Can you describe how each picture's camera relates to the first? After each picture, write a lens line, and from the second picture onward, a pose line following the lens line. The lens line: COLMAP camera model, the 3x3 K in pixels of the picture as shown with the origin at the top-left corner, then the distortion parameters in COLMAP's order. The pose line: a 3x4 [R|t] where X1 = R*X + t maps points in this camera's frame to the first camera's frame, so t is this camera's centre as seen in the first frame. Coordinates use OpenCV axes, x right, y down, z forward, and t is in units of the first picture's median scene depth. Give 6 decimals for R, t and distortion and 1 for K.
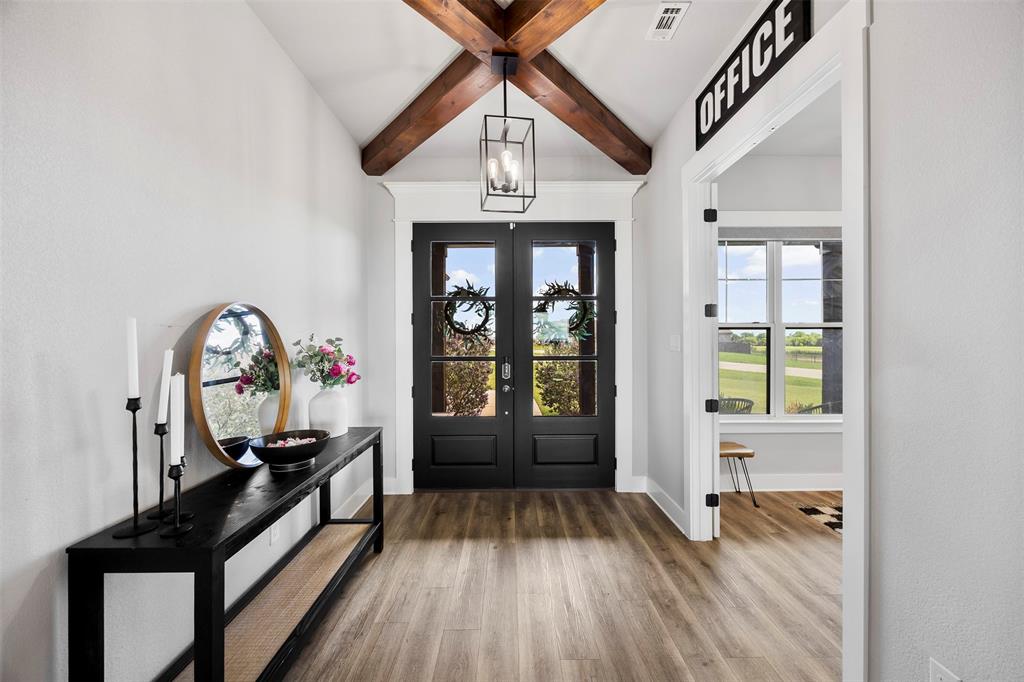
lens RADIAL K [[395.5, 0, 510.6], [0, 395.5, 342.8], [0, 0, 1]] dist [-0.001673, -0.000441]
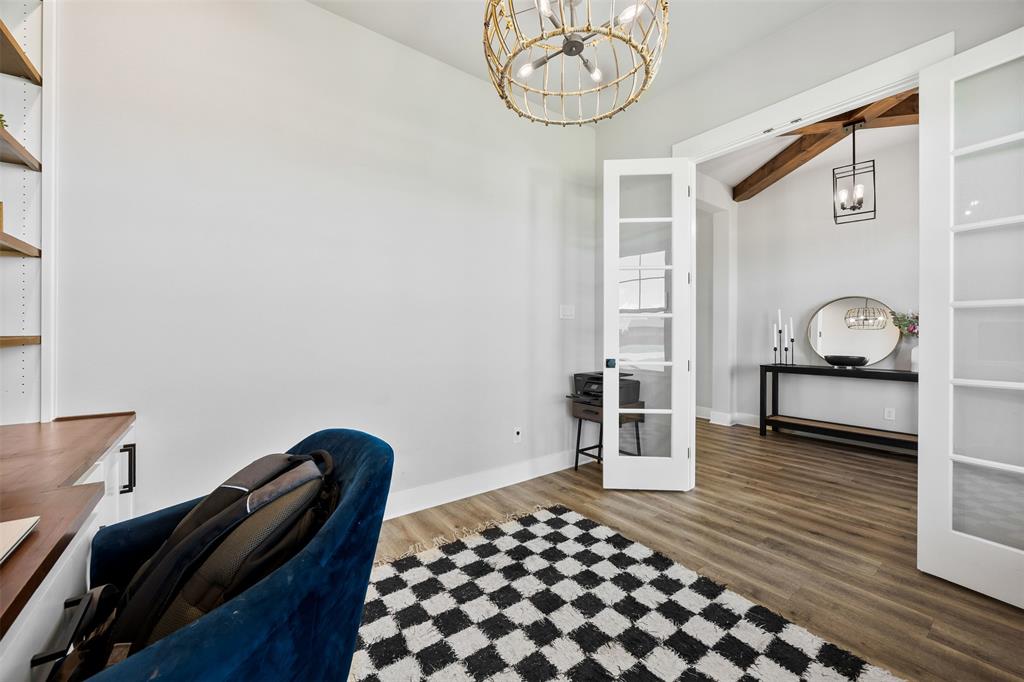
lens RADIAL K [[395.5, 0, 513.0], [0, 395.5, 332.5], [0, 0, 1]] dist [-0.001673, -0.000441]
pose [[-0.802091, 0.011066, -0.597100, 1.915737], [0.005184, 0.999920, 0.011569, 0.057696], [0.597180, 0.006184, -0.802084, 1.402868]]
